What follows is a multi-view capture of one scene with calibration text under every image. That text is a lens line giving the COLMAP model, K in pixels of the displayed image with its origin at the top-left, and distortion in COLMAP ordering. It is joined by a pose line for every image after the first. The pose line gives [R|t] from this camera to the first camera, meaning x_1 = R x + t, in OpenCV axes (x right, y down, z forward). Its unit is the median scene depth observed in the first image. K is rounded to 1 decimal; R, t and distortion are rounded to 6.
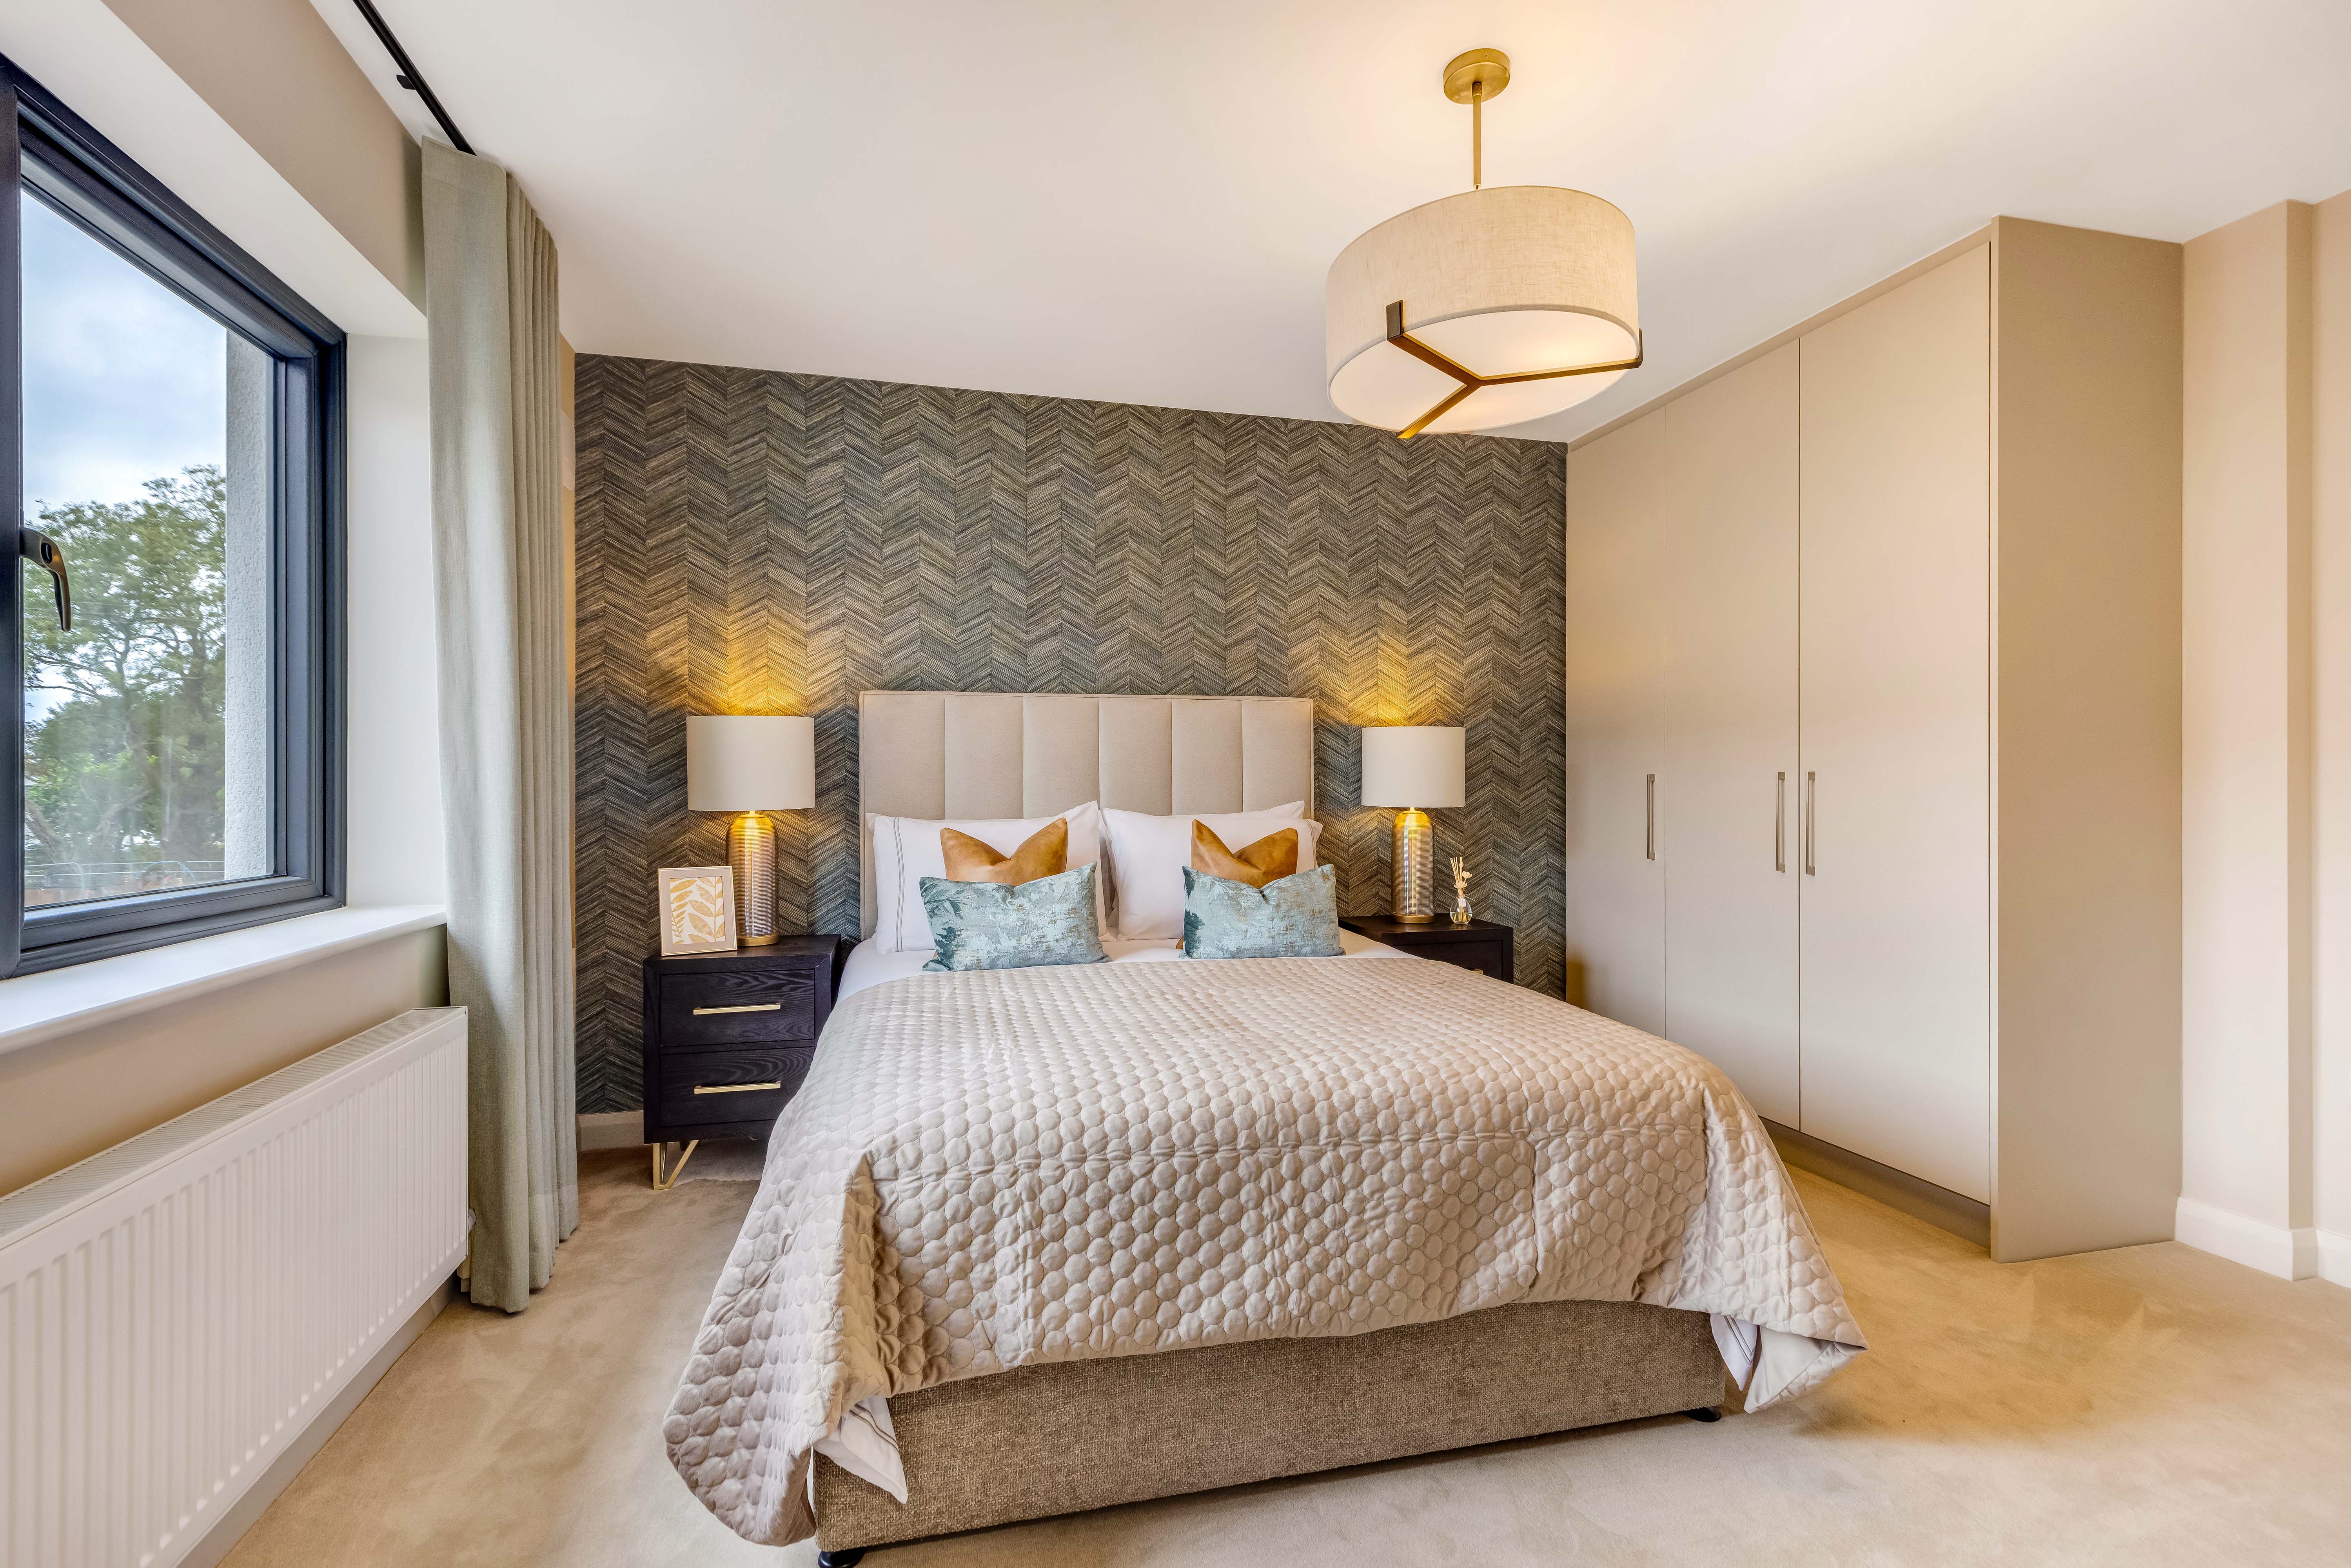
lens RADIAL K [[1058.7, 0, 1163.7], [0, 1058.7, 783.6], [0, 0, 1]] dist [0.009765, -0.003055]
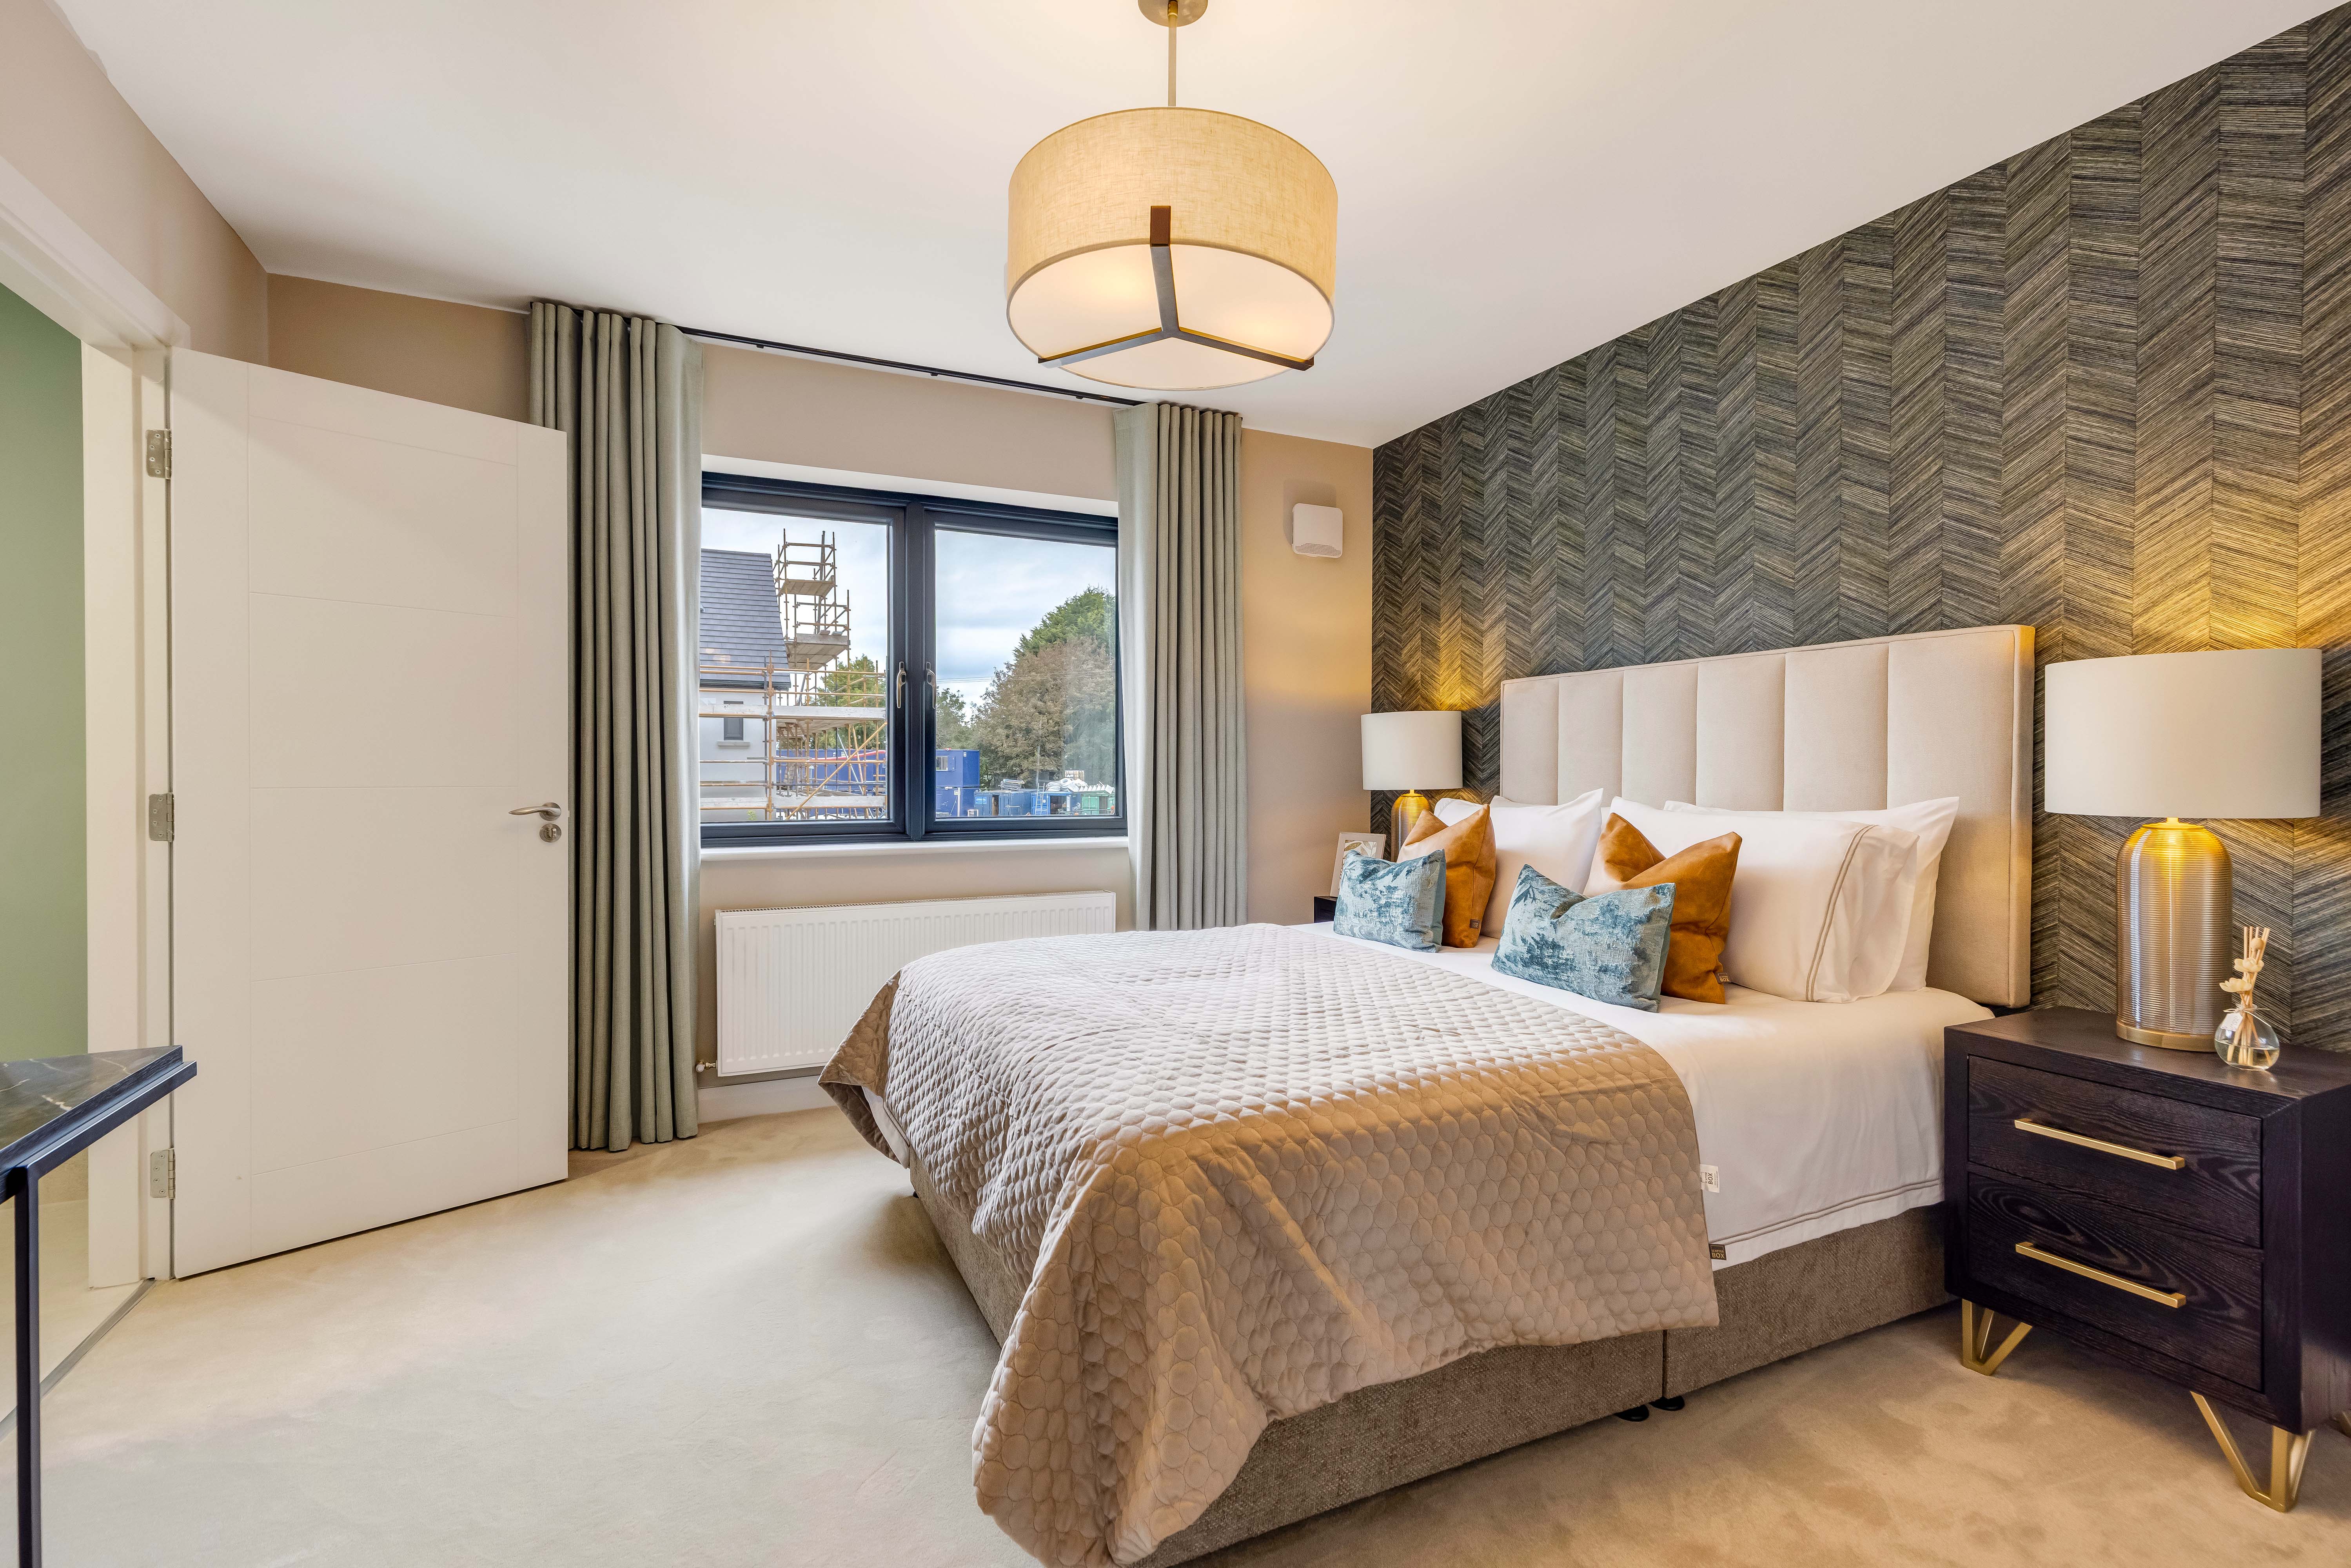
lens RADIAL K [[1058.7, 0, 1156.2], [0, 1058.7, 768.4], [0, 0, 1]] dist [0.009765, -0.003055]
pose [[0.183688, -0.000593, -0.982984, 0.649472], [-0.007045, 0.999973, -0.001920, 0.003922], [0.982959, 0.007278, 0.183679, 0.440389]]
